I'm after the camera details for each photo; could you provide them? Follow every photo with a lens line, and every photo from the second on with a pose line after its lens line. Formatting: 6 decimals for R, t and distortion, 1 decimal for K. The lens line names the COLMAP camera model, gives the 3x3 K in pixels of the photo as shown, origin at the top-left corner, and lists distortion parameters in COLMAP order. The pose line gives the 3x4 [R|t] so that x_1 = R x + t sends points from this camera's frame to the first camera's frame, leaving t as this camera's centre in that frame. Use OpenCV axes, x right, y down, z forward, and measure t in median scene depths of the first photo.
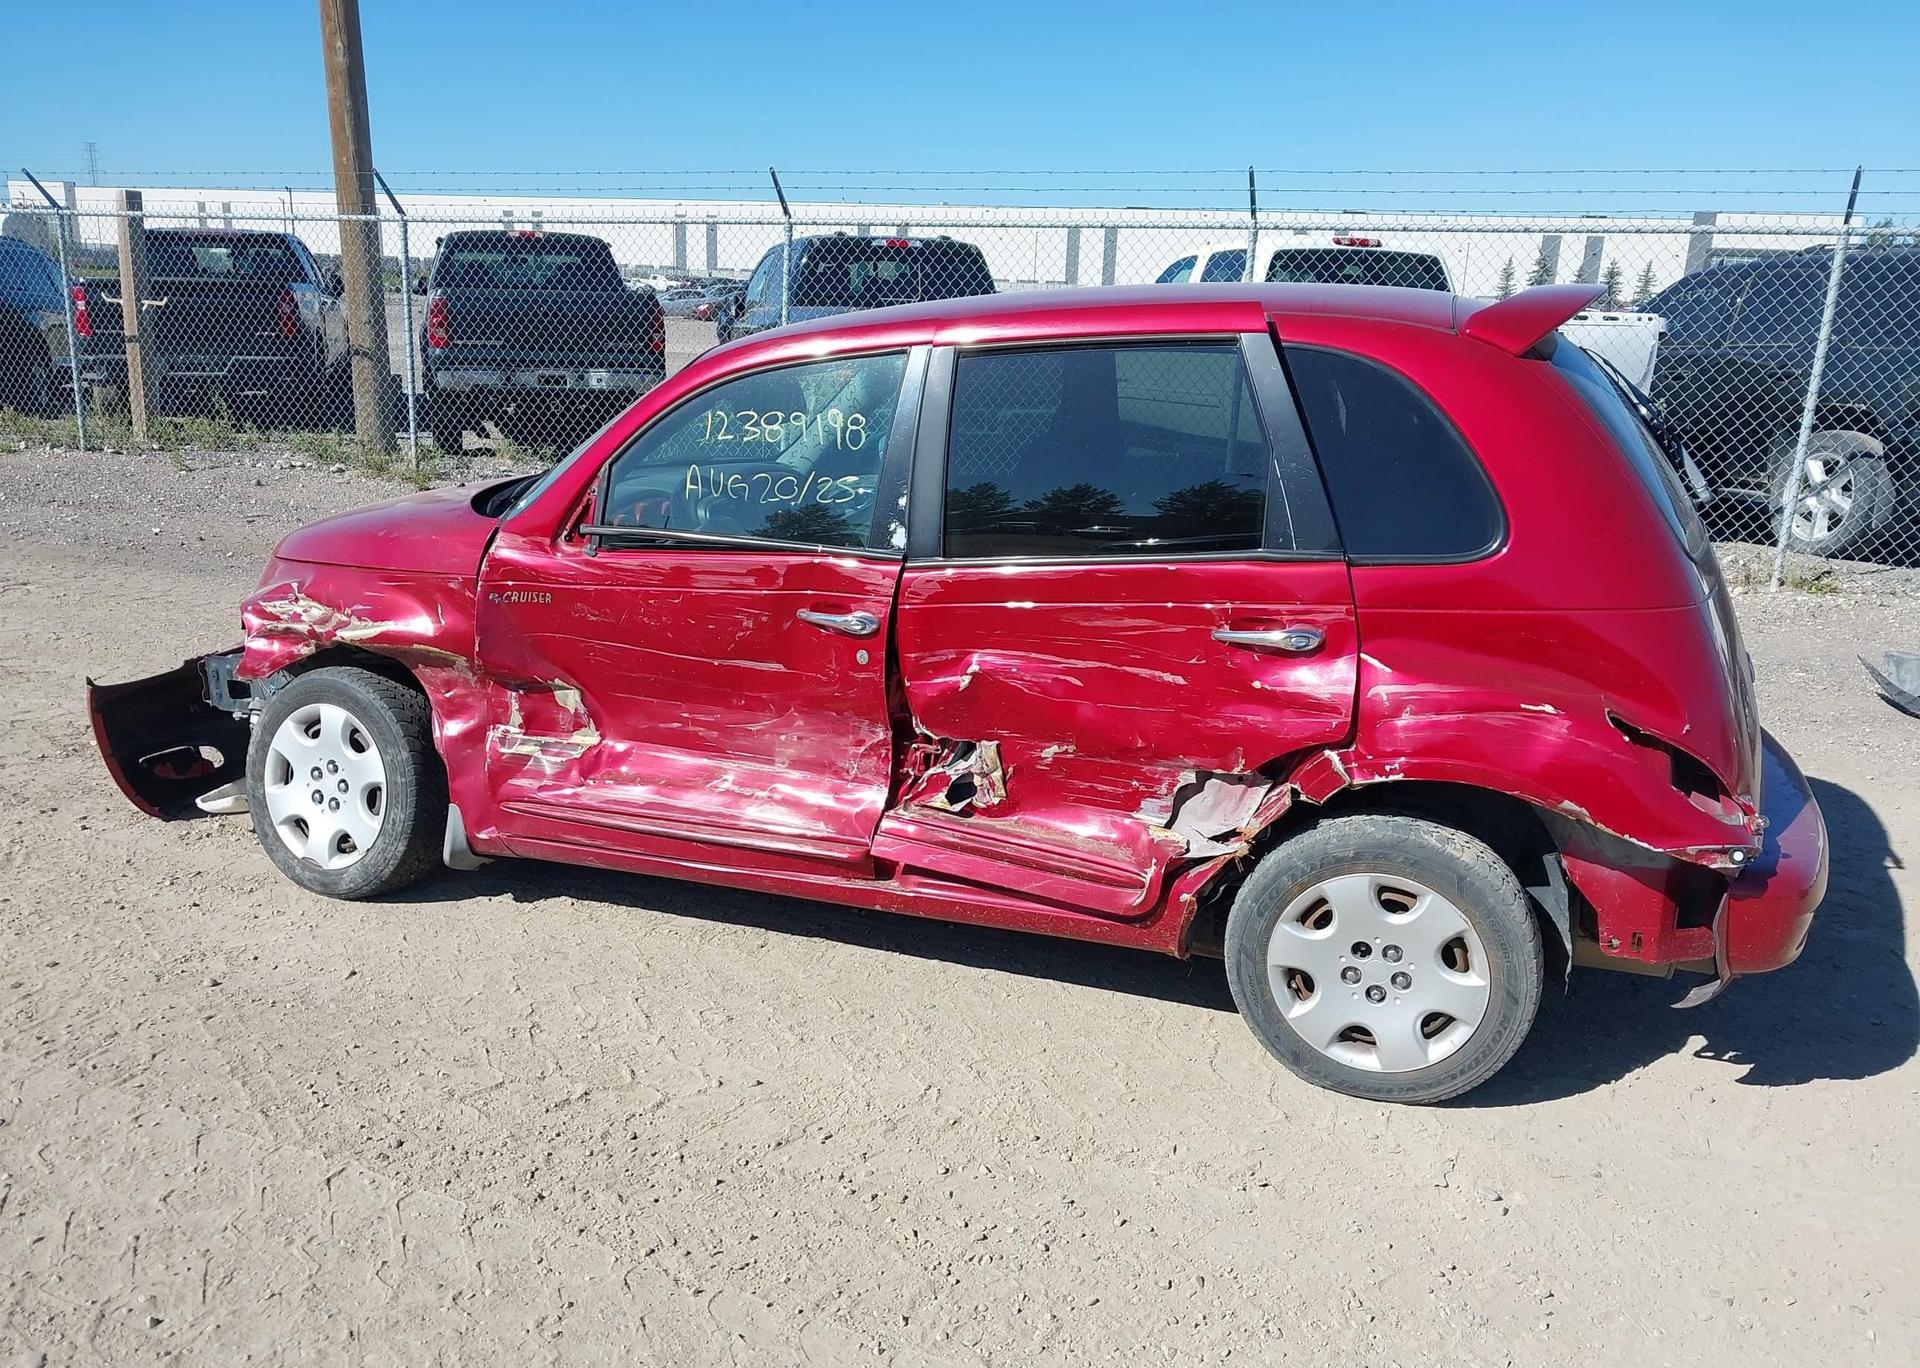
lens RADIAL K [[1501.0, 0, 962.7], [0, 1501.0, 741.9], [0, 0, 1]] dist [0.119967, -0.202838]
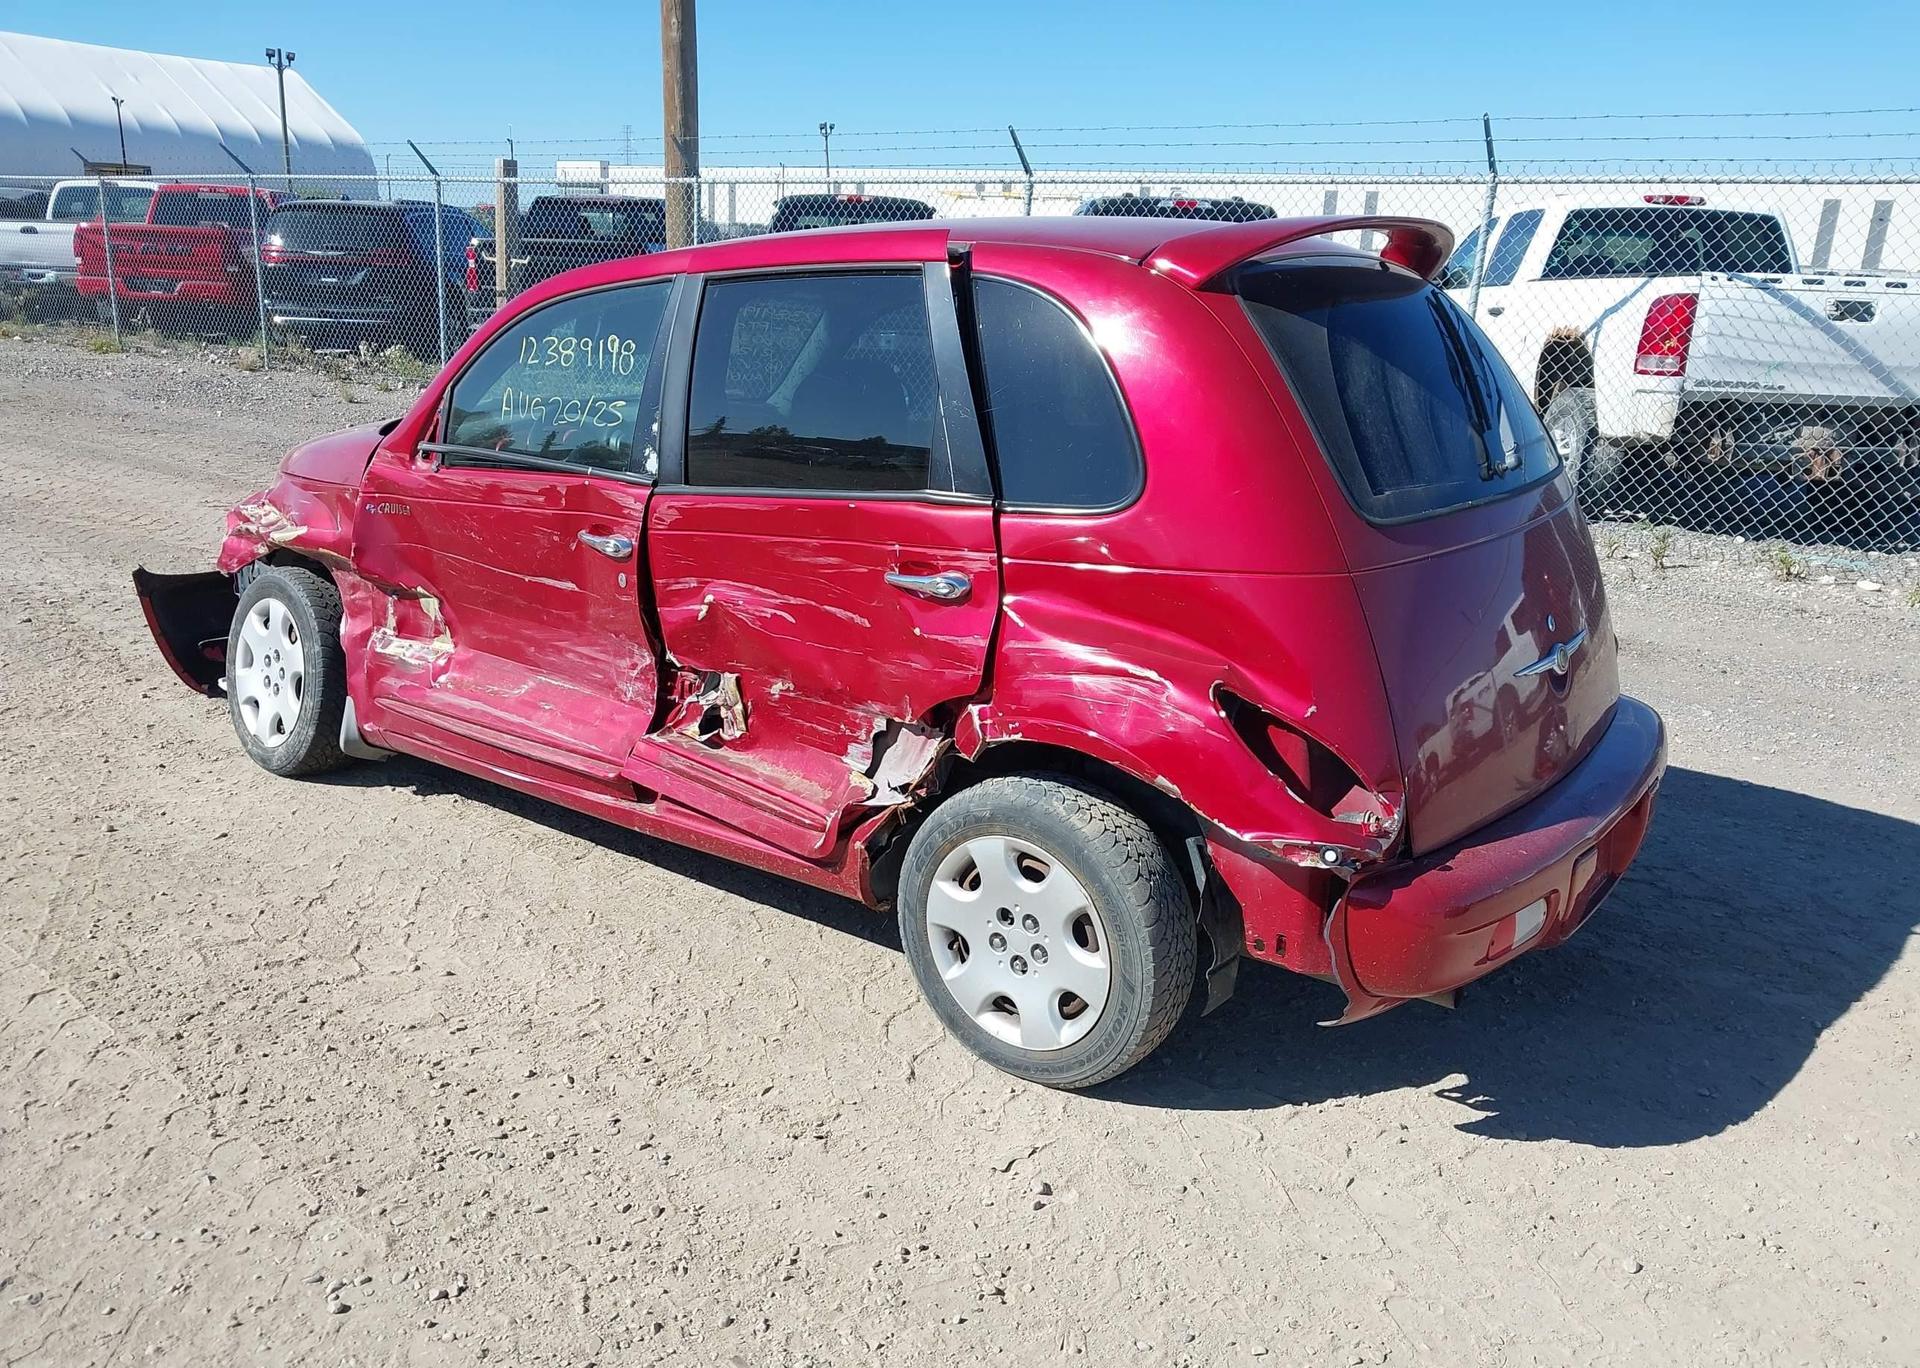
lens RADIAL K [[1501.6, 0, 960.7], [0, 1501.6, 765.6], [0, 0, 1]] dist [0.037295, -0.000868]
pose [[0.958487, 0.099571, -0.267185, 0.425592], [-0.091236, 0.994880, 0.043464, 0.003011], [0.270144, -0.017283, 0.962665, 0.075072]]
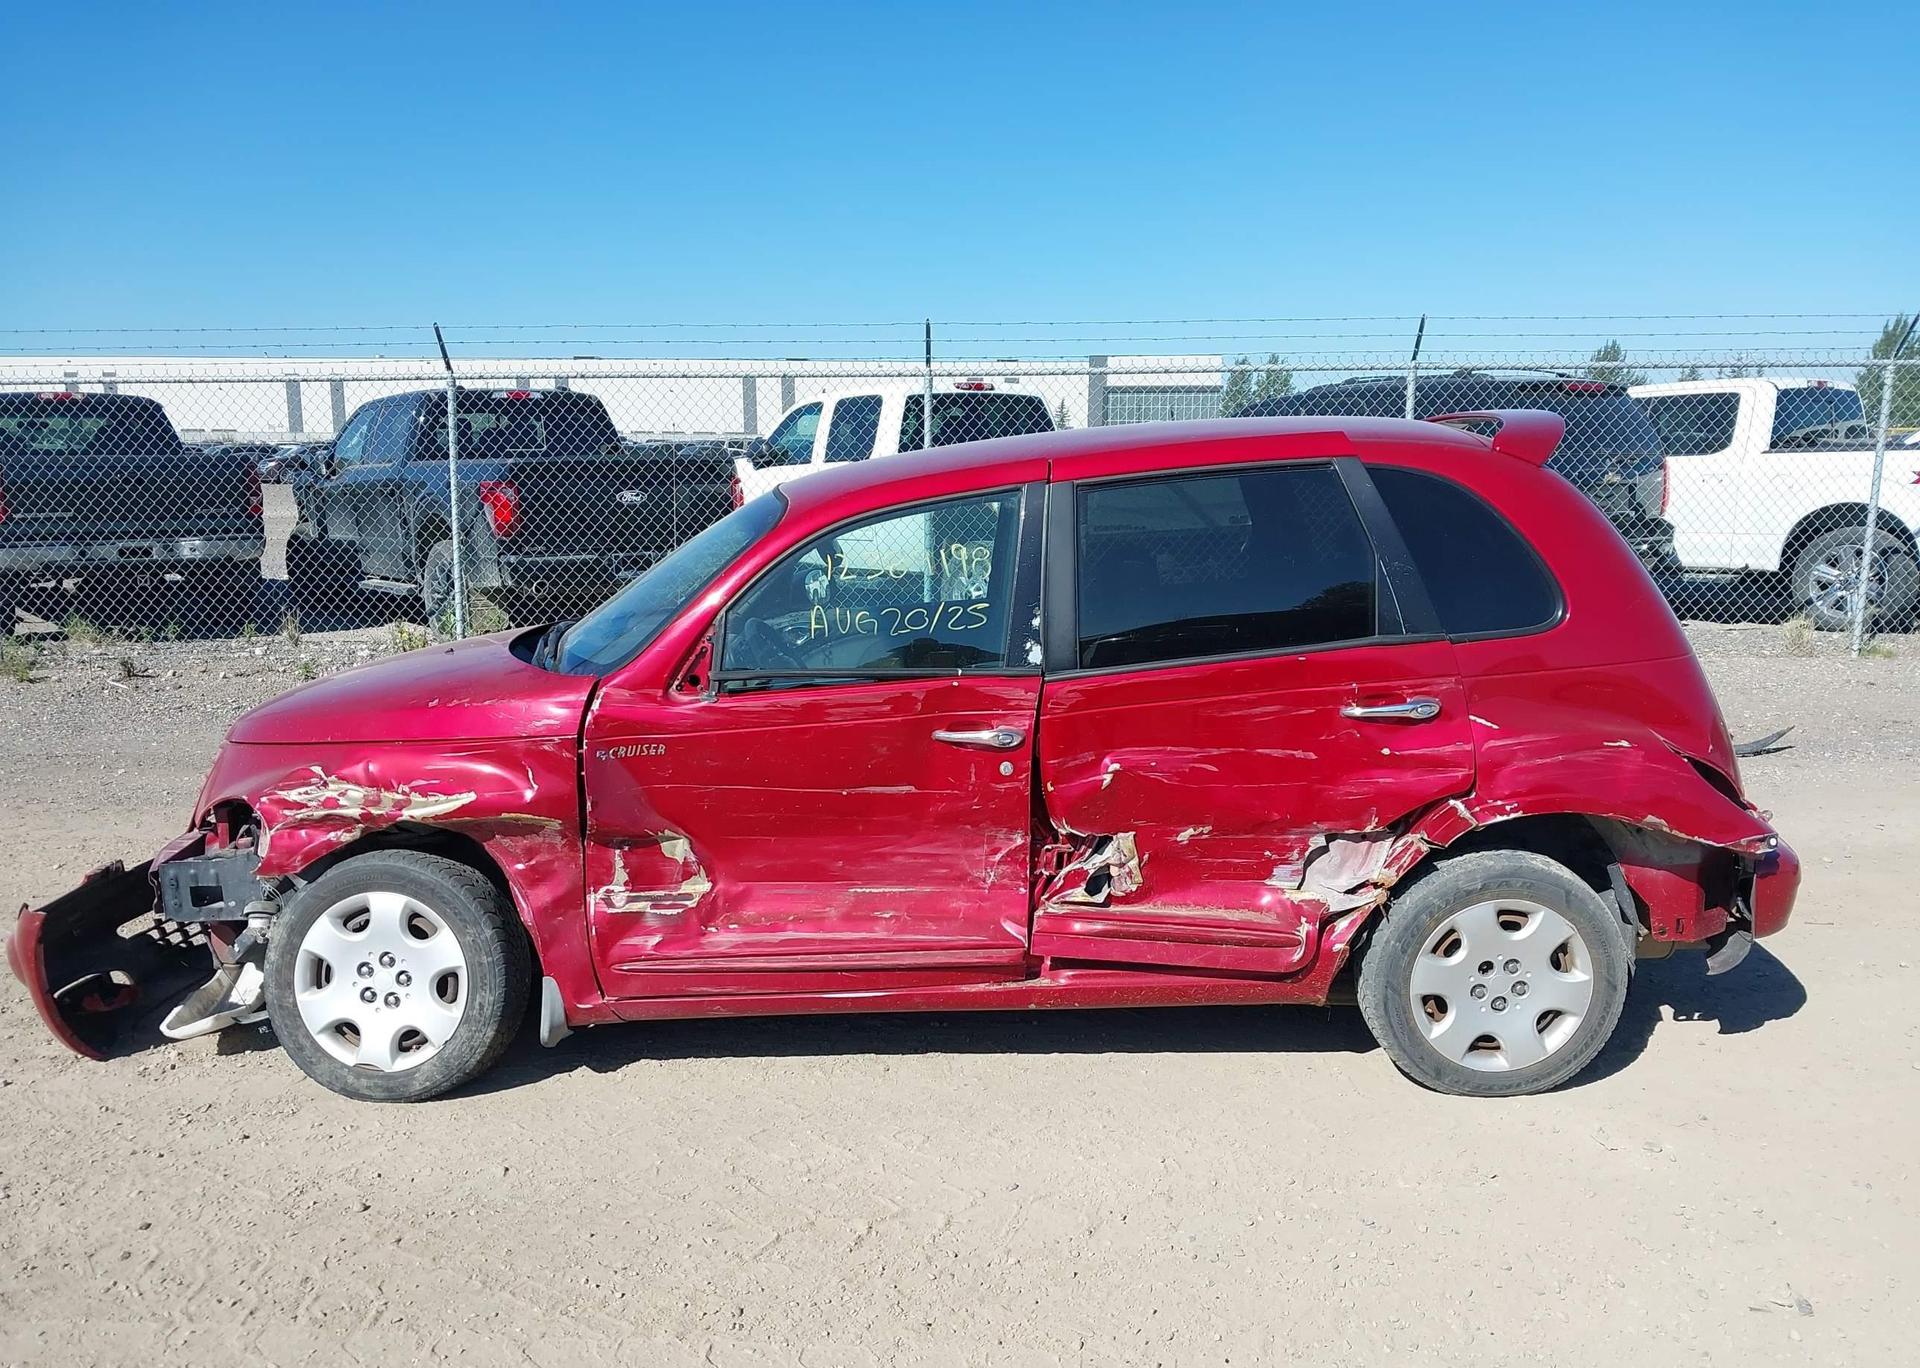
lens RADIAL K [[1501.0, 0, 962.7], [0, 1501.0, 741.9], [0, 0, 1]] dist [0.119967, -0.202838]
pose [[0.939879, -0.101281, 0.326143, -0.427967], [0.129887, 0.989255, -0.067106, -0.007876], [-0.315842, 0.105433, 0.942936, 0.006884]]
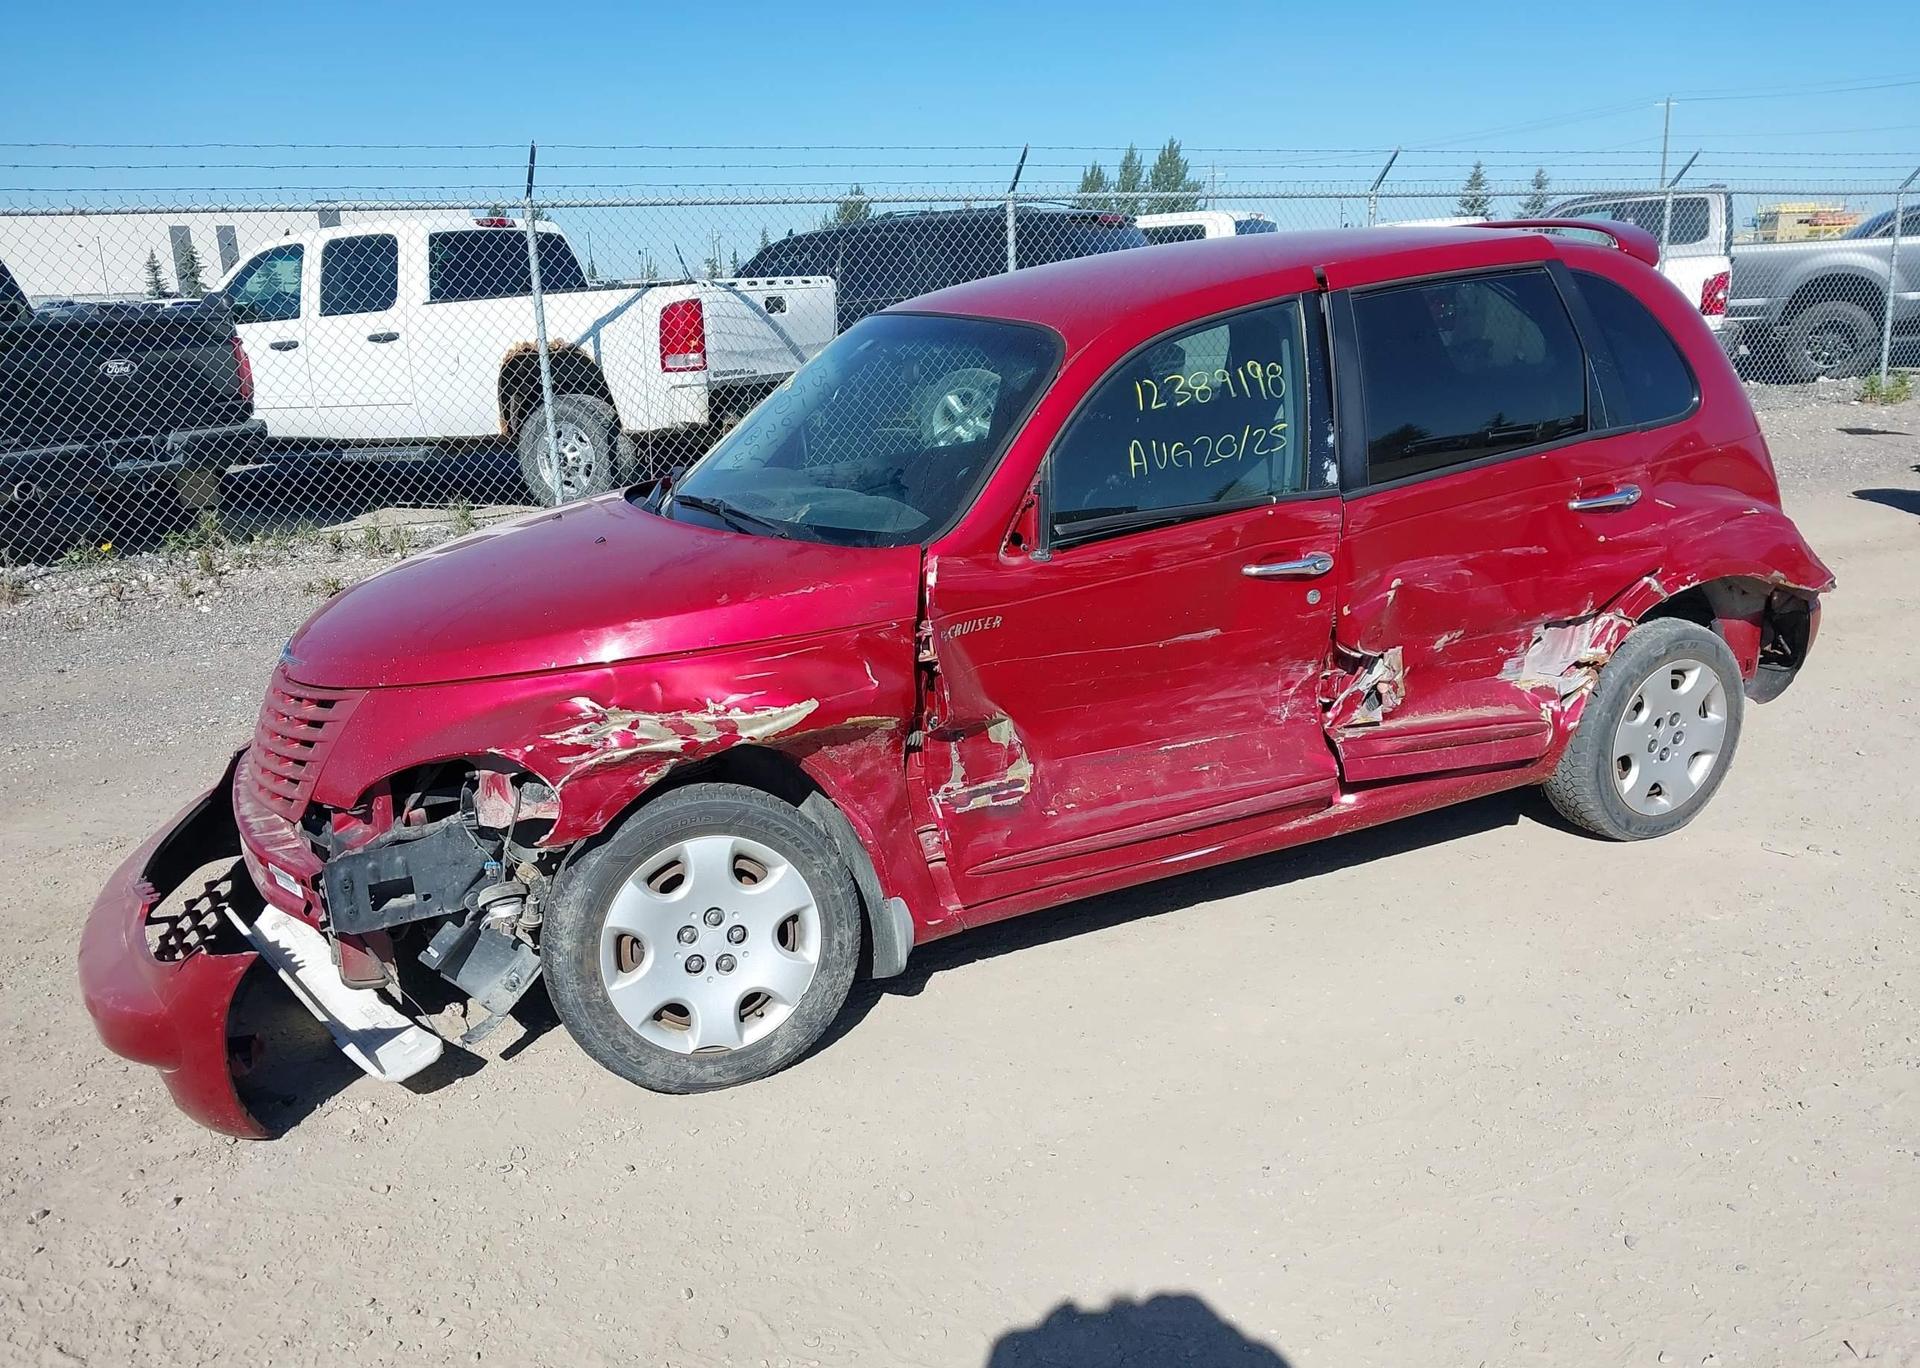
lens RADIAL K [[1501.0, 0, 962.7], [0, 1501.0, 741.9], [0, 0, 1]] dist [0.119967, -0.202838]
pose [[0.686463, -0.265231, 0.677068, -0.931078], [0.261024, 0.958929, 0.111000, -0.135006], [-0.678701, 0.100534, 0.727501, 0.409296]]
